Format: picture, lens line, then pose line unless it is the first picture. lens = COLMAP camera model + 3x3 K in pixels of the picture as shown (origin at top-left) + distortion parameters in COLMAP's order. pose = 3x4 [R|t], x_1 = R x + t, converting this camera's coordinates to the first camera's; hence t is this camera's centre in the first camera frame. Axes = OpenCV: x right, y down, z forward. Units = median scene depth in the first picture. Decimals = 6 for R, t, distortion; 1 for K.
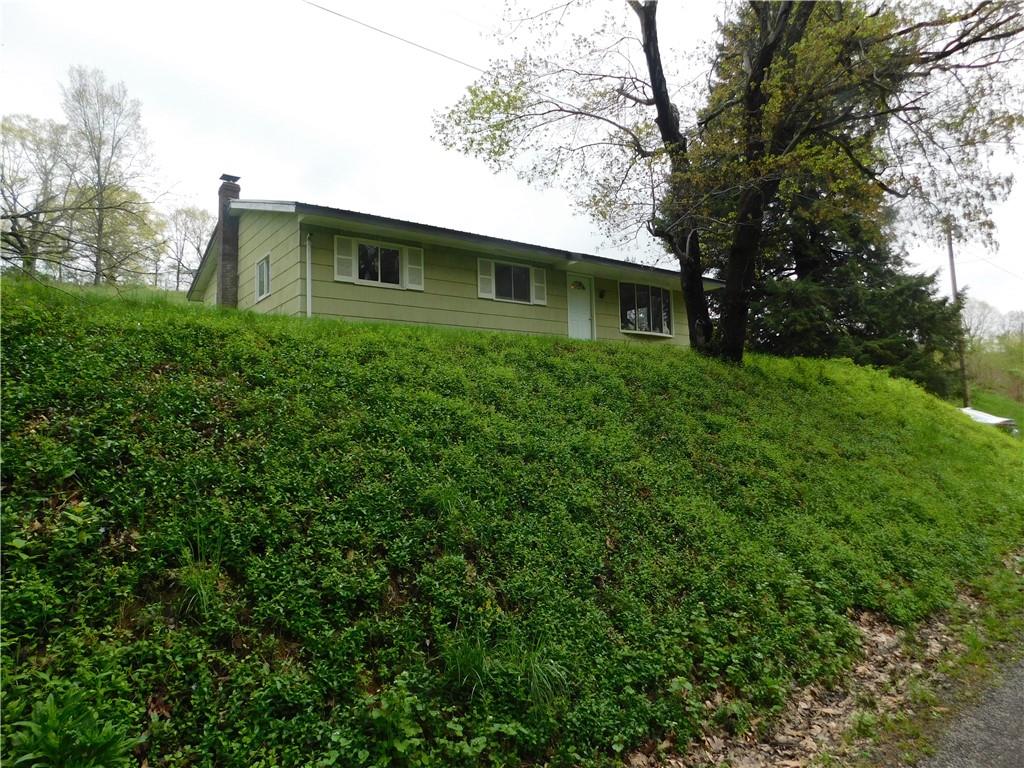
lens RADIAL K [[681.0, 0, 517.1], [0, 681.0, 385.7], [0, 0, 1]] dist [-0.067041, 0.056450]
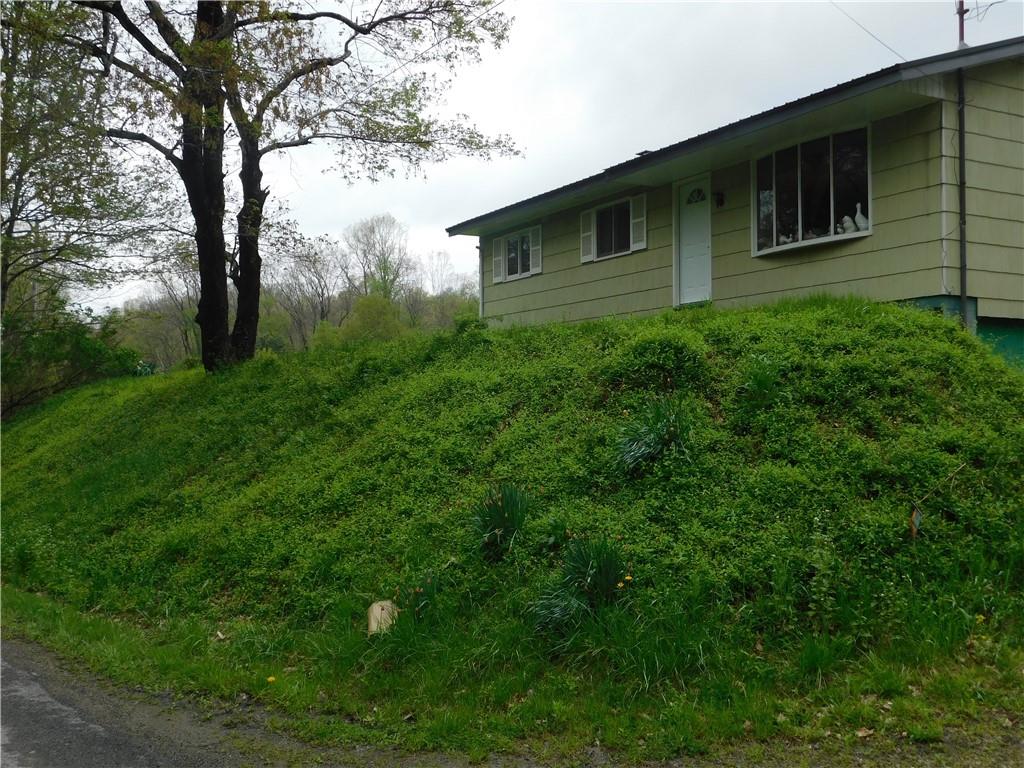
lens RADIAL K [[1069.4, 0, 512.0], [0, 1069.4, 384.0], [0, 0, 1]] dist [0.000908, 0.000486]
pose [[-0.153546, 0.014124, -0.988041, 1.176705], [0.093808, 0.995590, -0.000346, 0.002603], [0.983679, -0.092739, -0.154194, 1.089891]]
